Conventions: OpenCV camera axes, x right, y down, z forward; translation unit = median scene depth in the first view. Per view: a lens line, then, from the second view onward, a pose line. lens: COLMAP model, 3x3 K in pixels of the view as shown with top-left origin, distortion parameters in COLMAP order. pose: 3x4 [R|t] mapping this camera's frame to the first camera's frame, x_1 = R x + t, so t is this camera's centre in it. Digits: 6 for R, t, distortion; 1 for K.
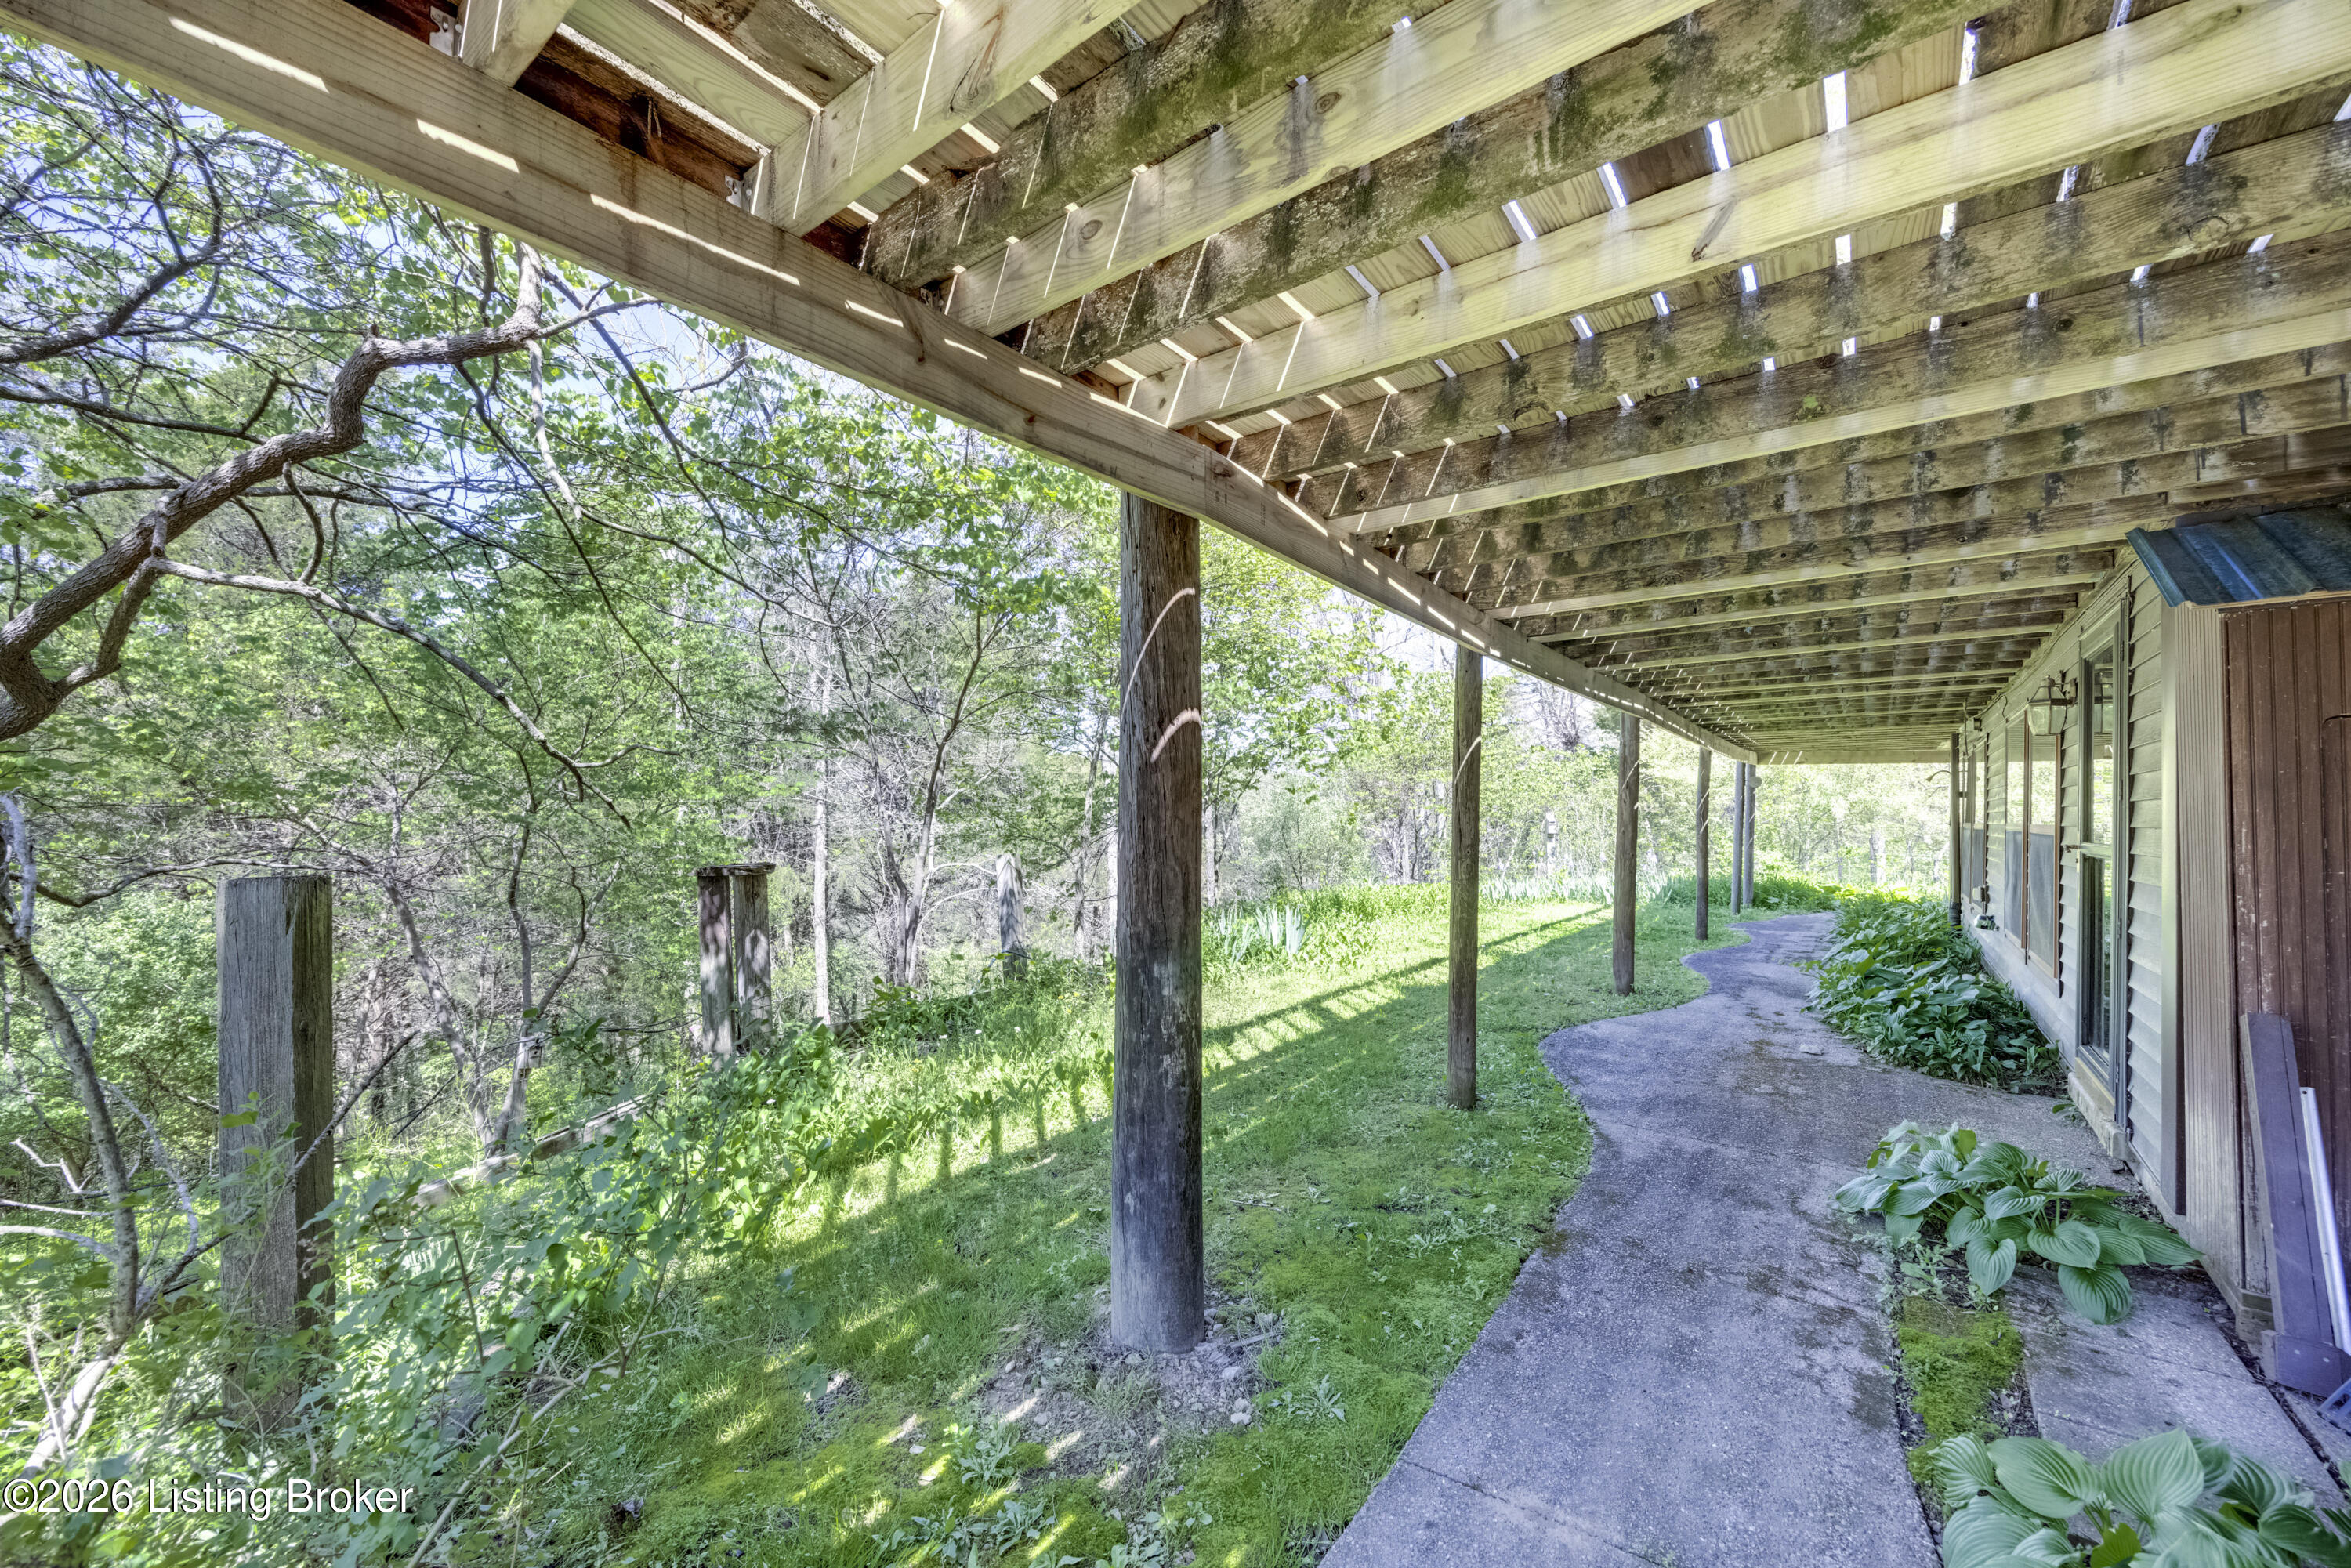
lens RADIAL K [[924.9, 0, 1178.0], [0, 924.9, 805.7], [0, 0, 1]] dist [0.002724, 0.000123]
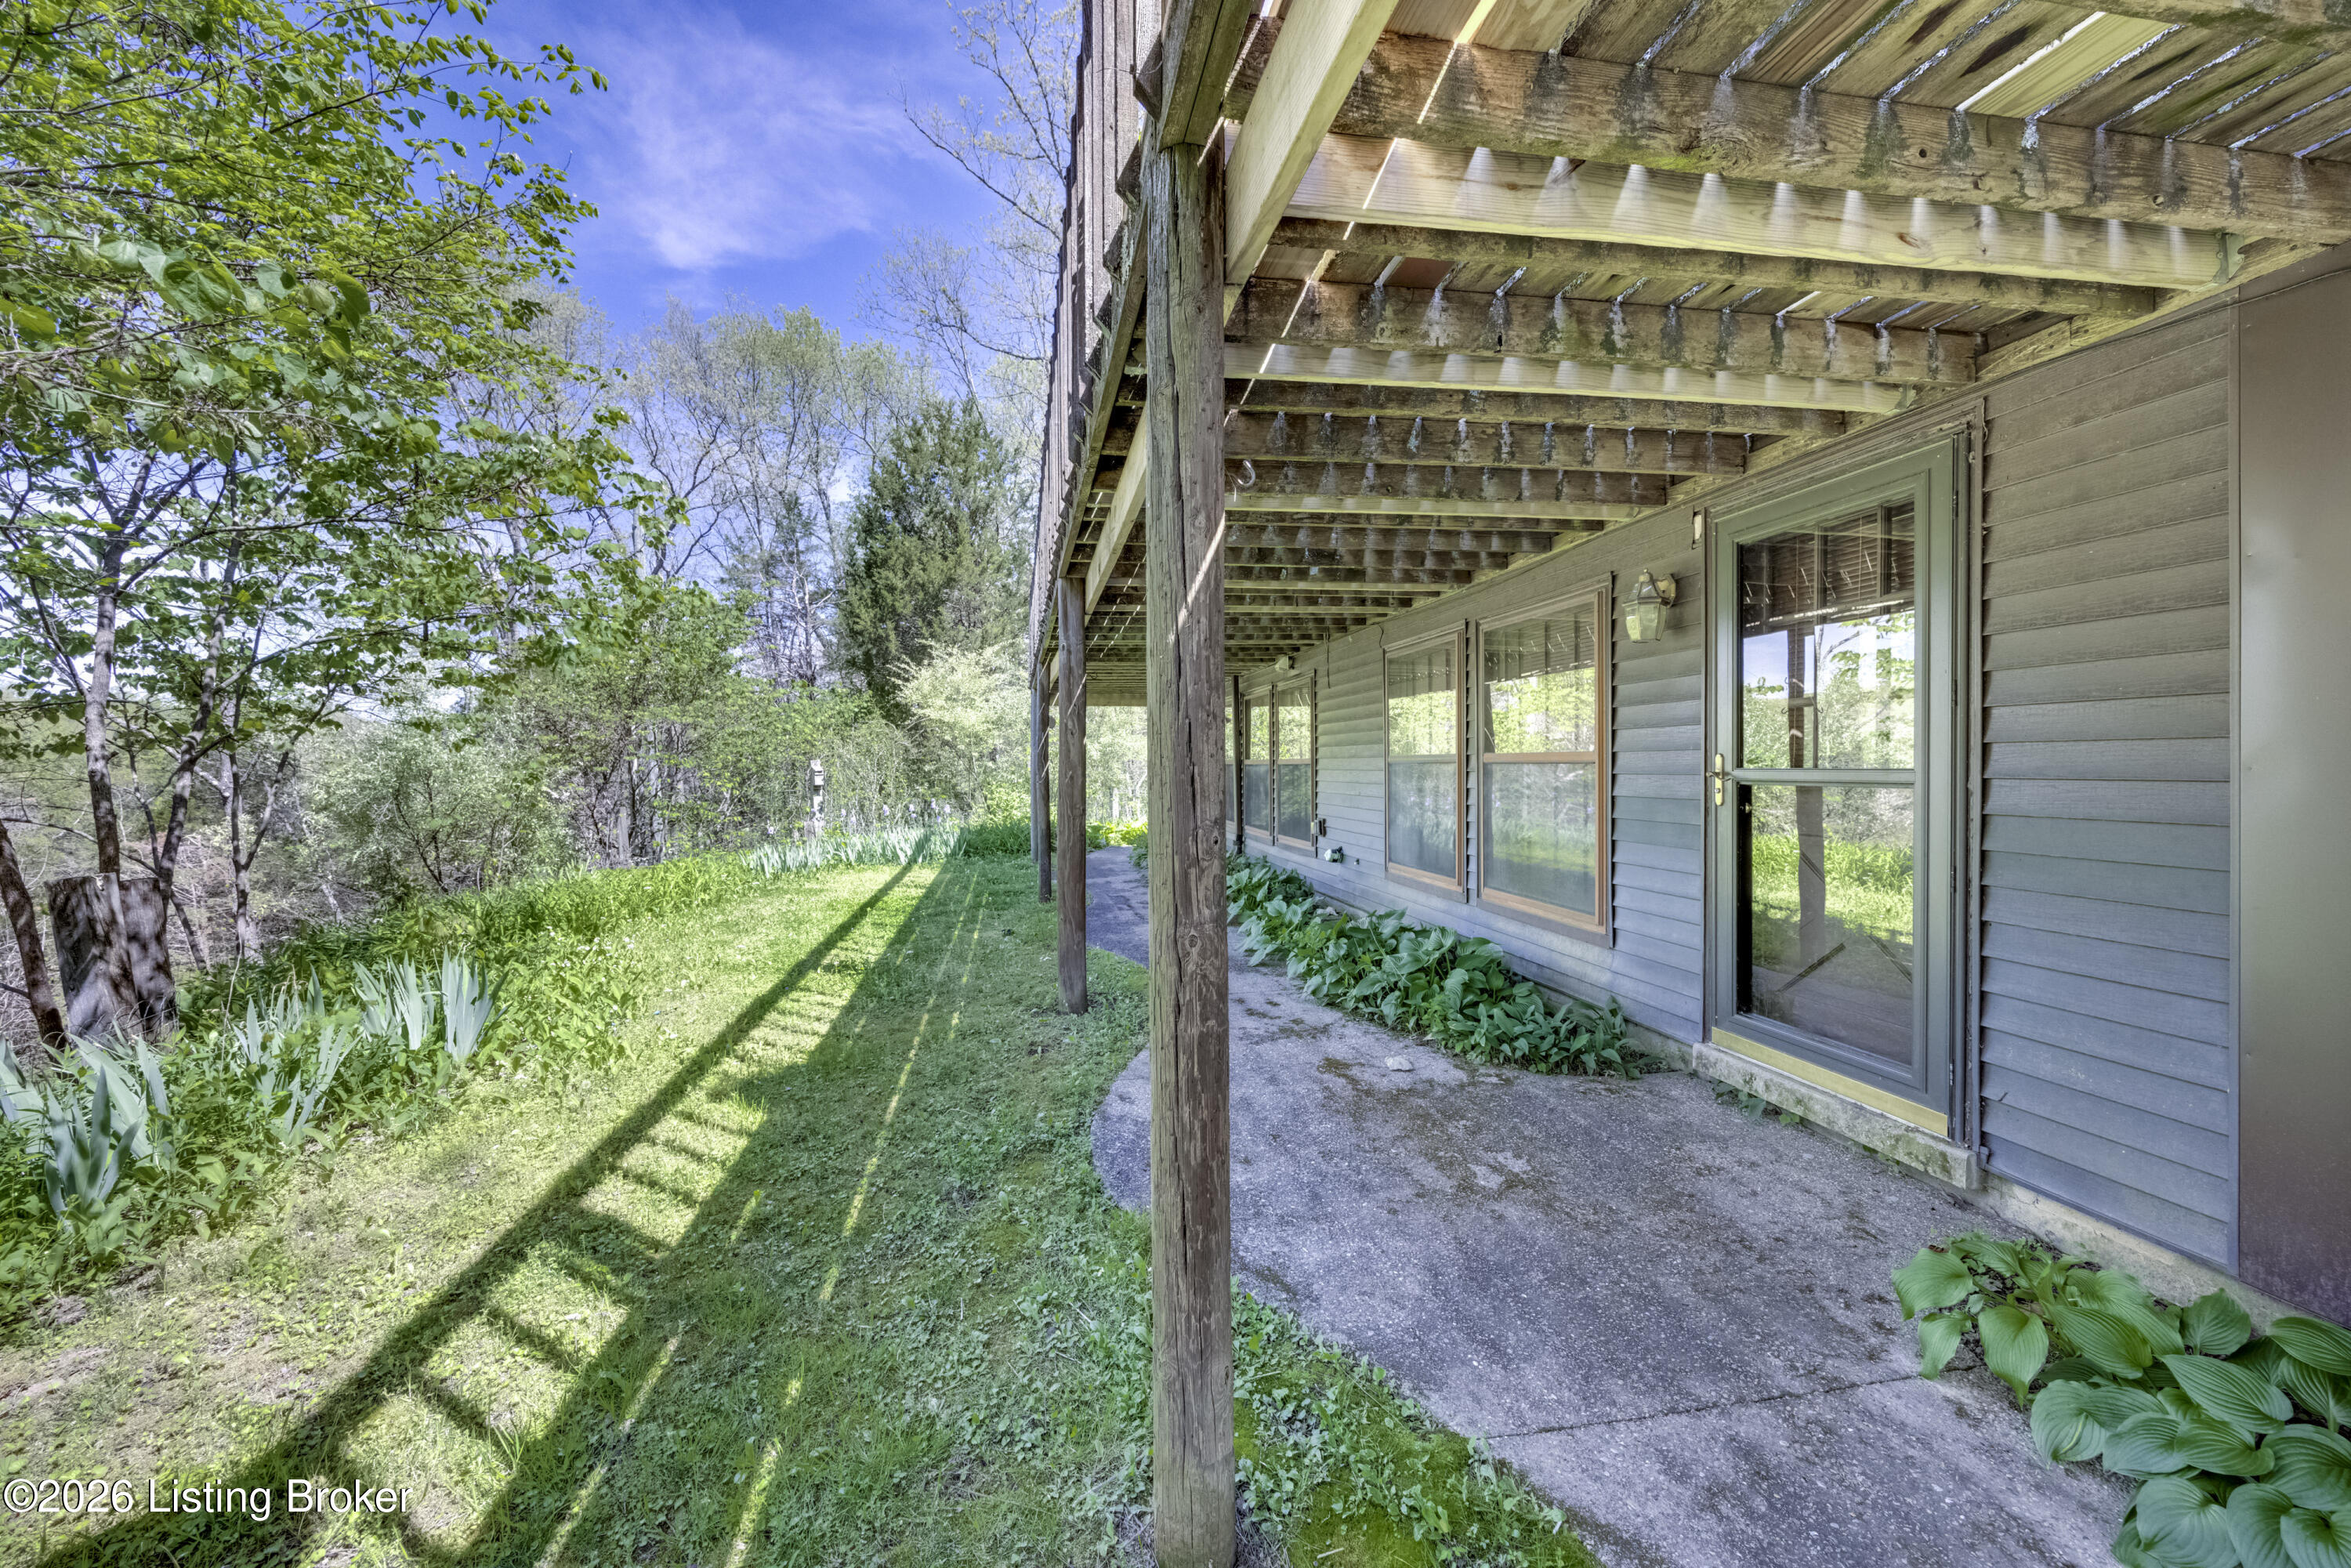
lens RADIAL K [[908.1, 0, 1175.5], [0, 908.1, 784.0], [0, 0, 1]] dist [0.000239, -0.000042]
pose [[0.672260, -0.040146, 0.739226, 0.028641], [0.018949, 0.999135, 0.037029, 0.008445], [-0.740073, -0.010886, 0.672439, 0.405744]]
